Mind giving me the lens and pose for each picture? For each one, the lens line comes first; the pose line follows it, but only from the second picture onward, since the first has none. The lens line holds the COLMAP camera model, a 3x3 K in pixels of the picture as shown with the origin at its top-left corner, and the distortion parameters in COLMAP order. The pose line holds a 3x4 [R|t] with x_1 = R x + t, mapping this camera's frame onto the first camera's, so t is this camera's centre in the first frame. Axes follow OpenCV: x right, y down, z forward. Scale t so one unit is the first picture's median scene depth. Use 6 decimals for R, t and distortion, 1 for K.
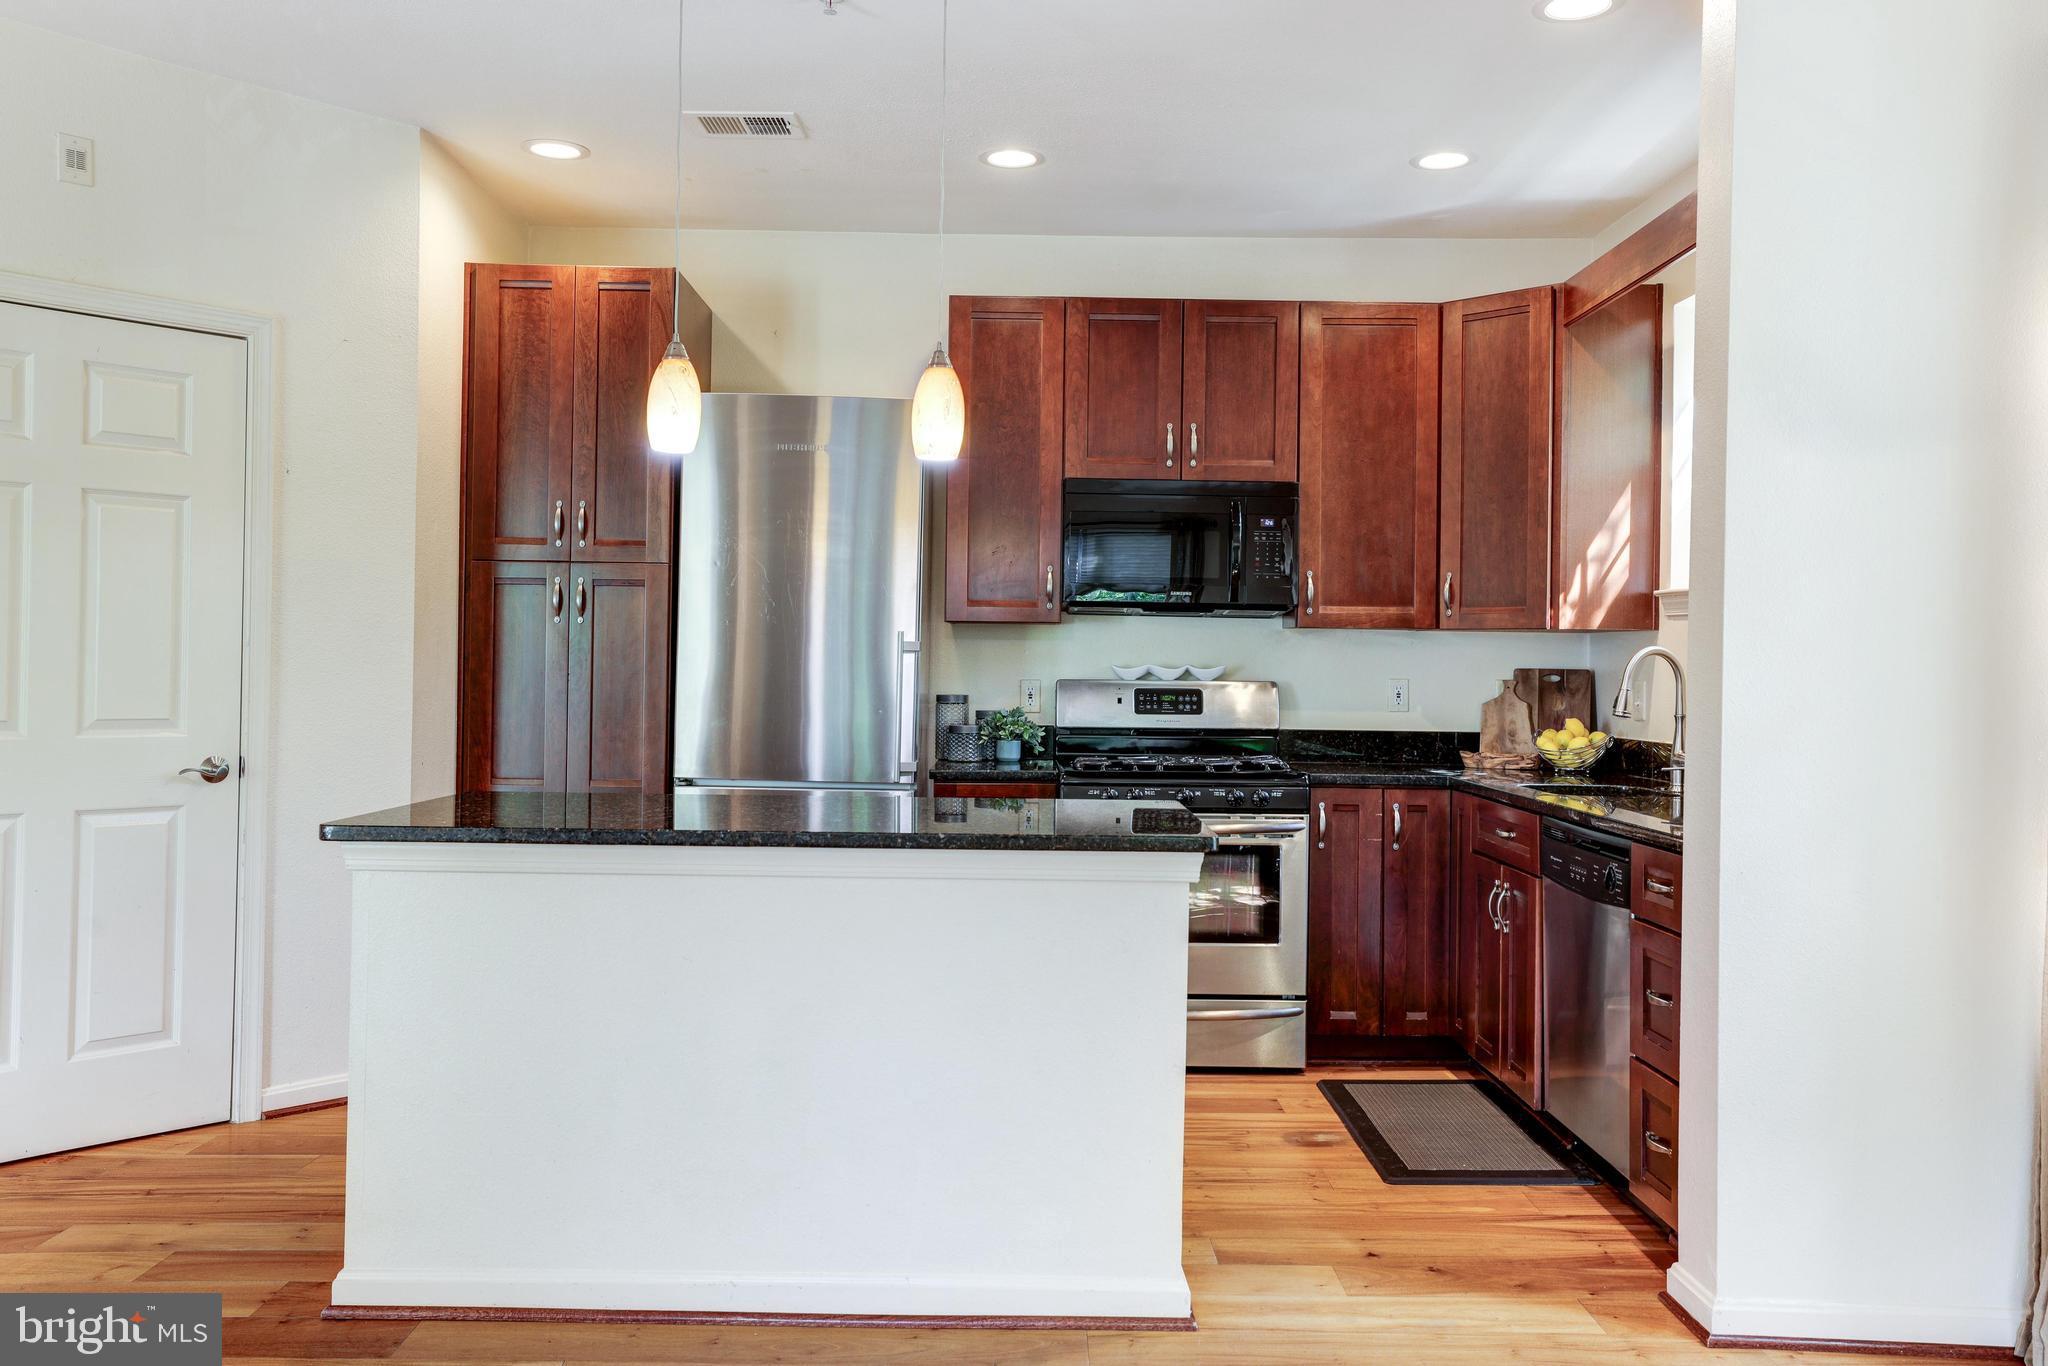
lens RADIAL K [[1573.5, 0, 1023.2], [0, 1573.5, 675.7], [0, 0, 1]] dist [-0.001816, 0.004659]
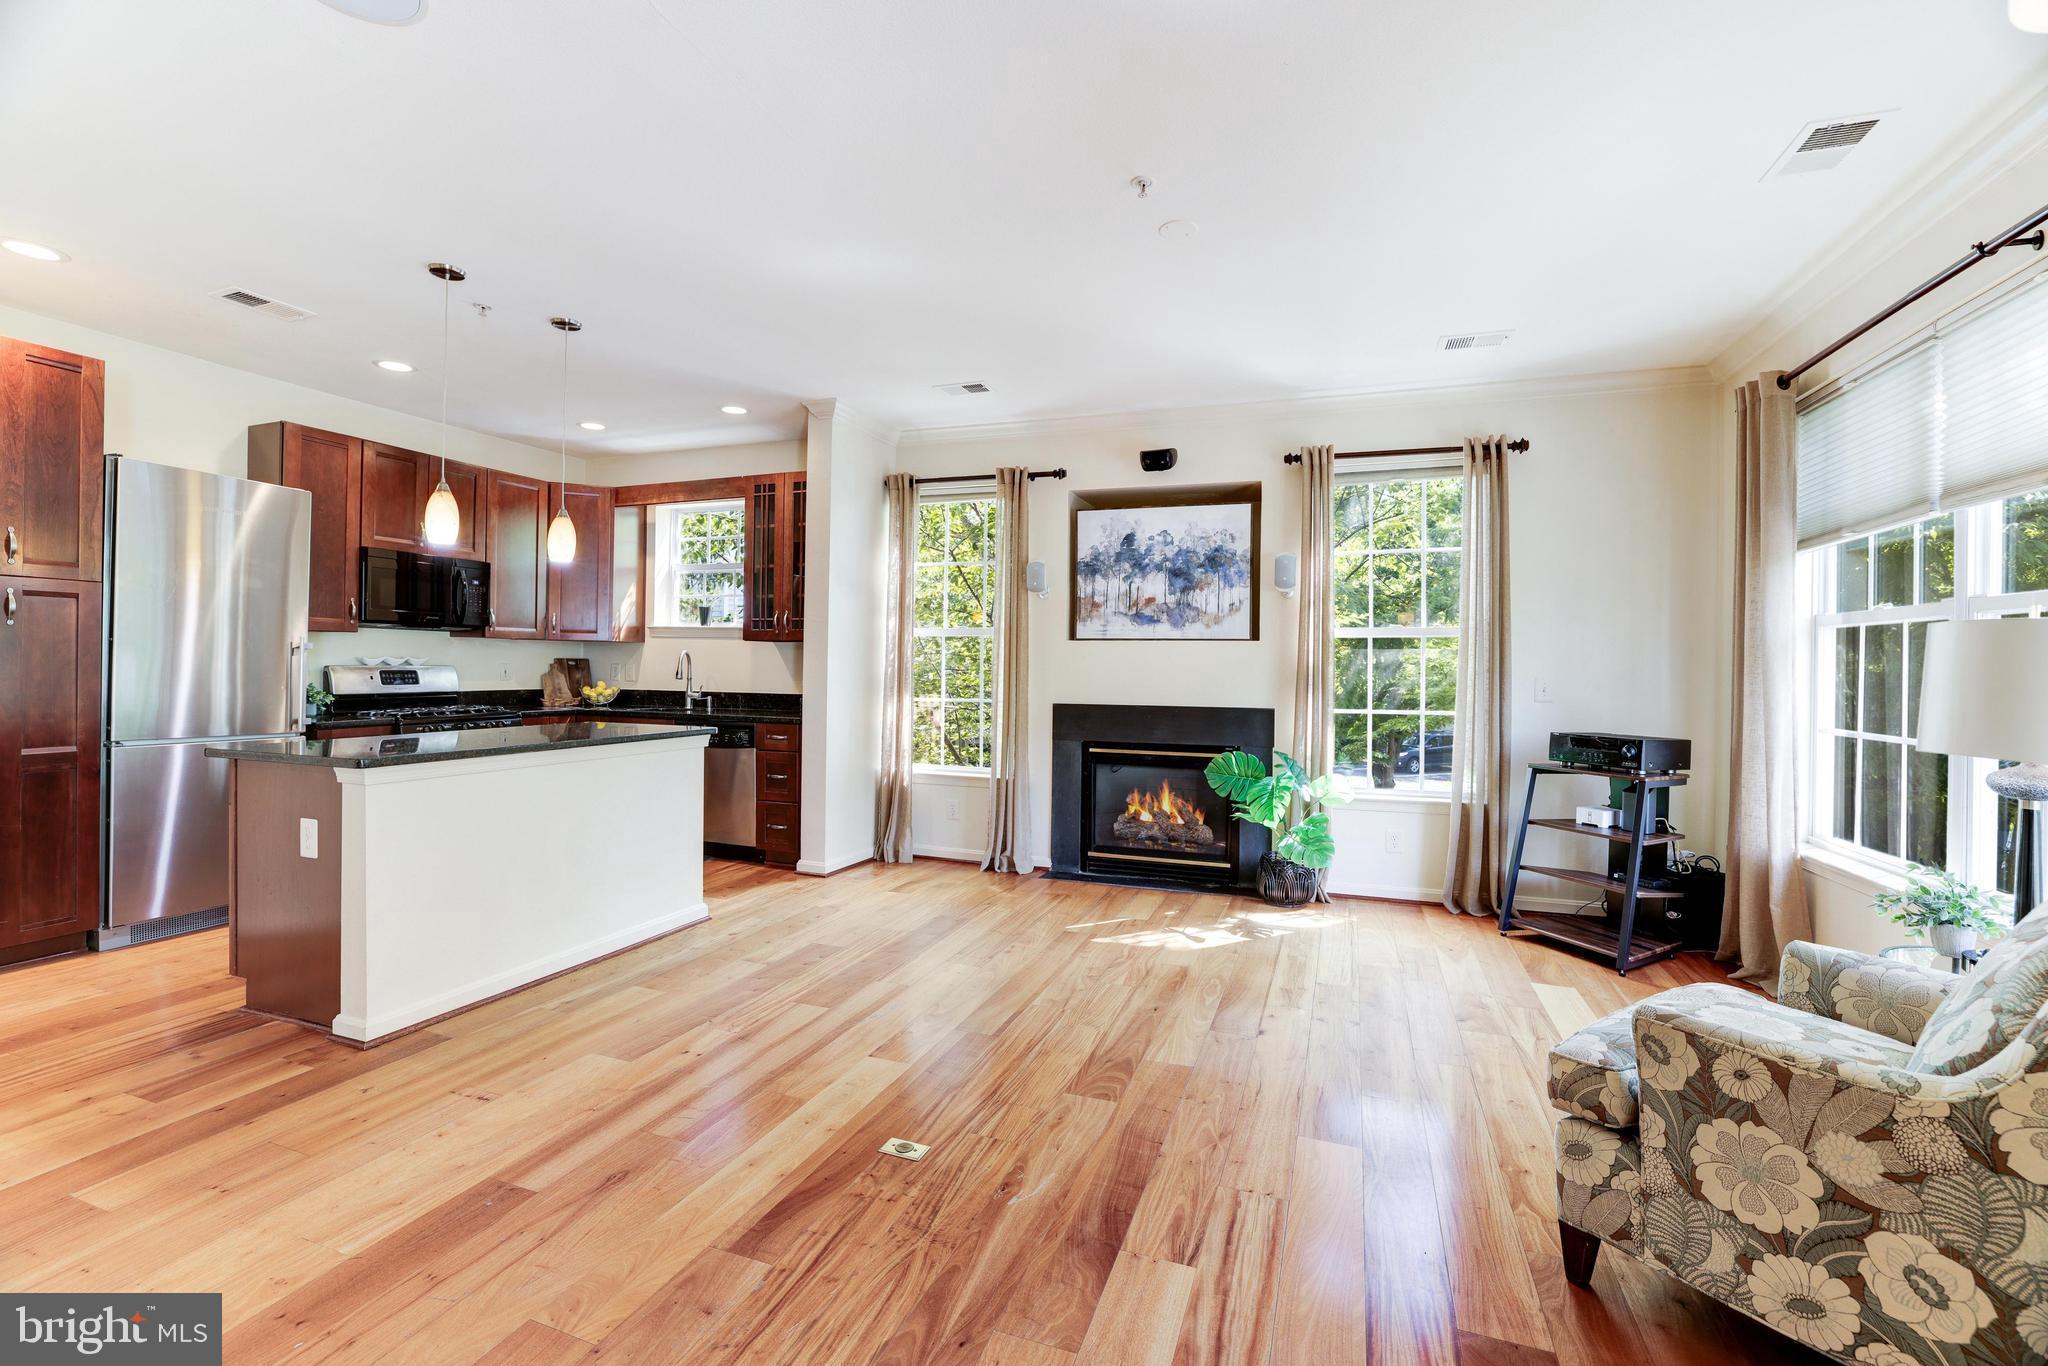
lens RADIAL K [[889.8, 0, 1017.8], [0, 889.8, 669.8], [0, 0, 1]] dist [-0.040588, 0.009807]
pose [[0.358372, -0.012570, 0.933494, -0.602632], [-0.001535, 0.999900, 0.014053, -0.007339], [-0.933578, -0.006470, 0.358317, 0.010113]]
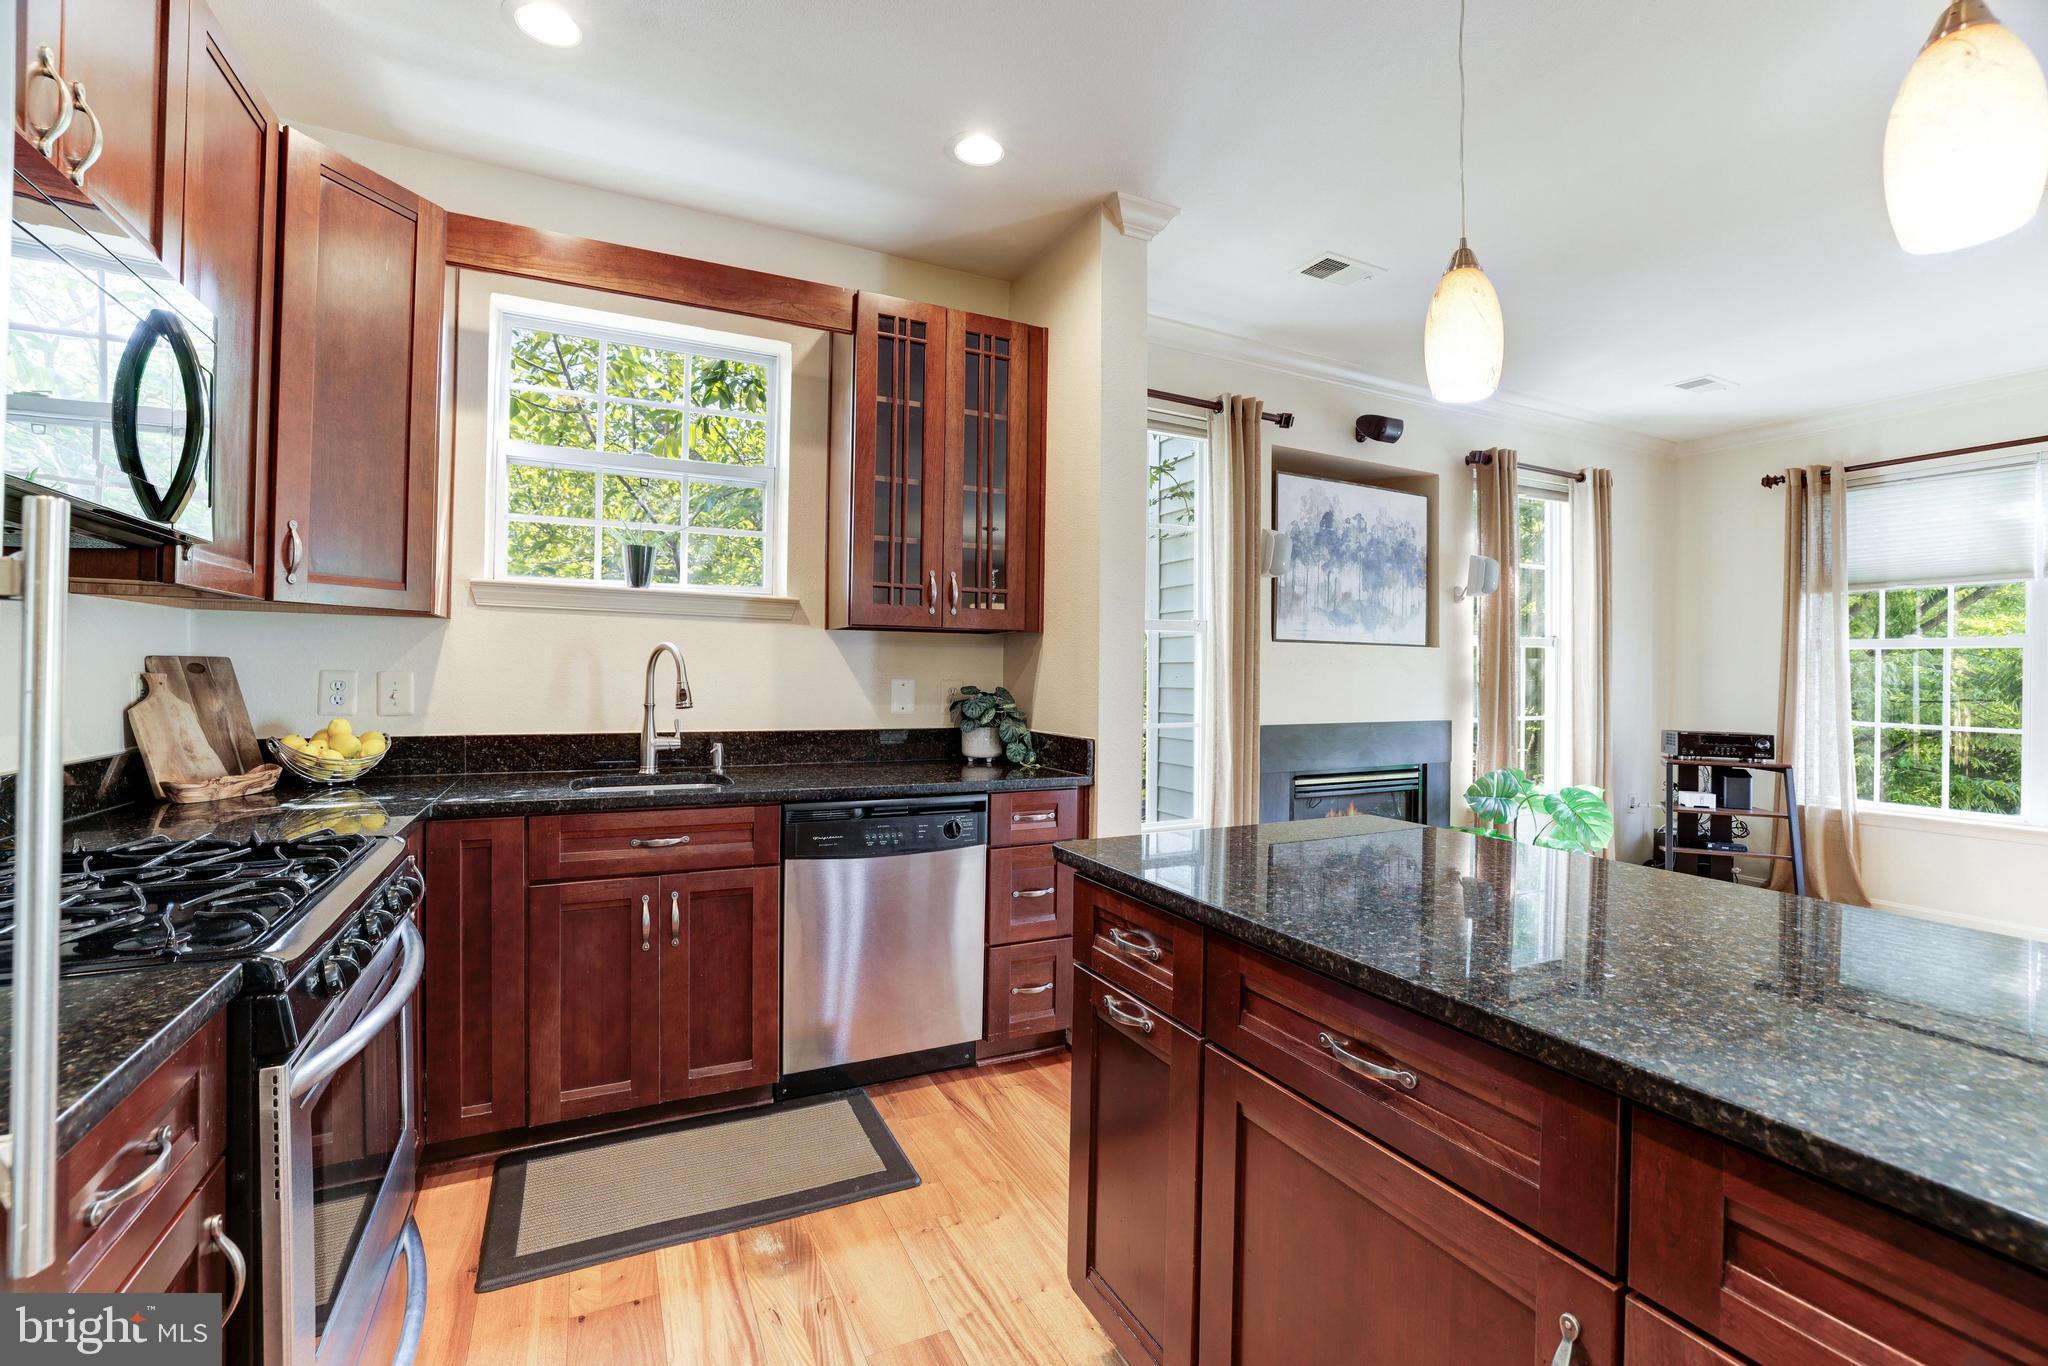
lens RADIAL K [[889.8, 0, 1028.9], [0, 889.8, 667.3], [0, 0, 1]] dist [-0.040588, 0.009807]
pose [[-0.436714, -0.015163, 0.899473, -0.218204], [-0.013770, 0.999853, 0.010170, -0.009243], [-0.899495, -0.007944, -0.436859, 0.882239]]
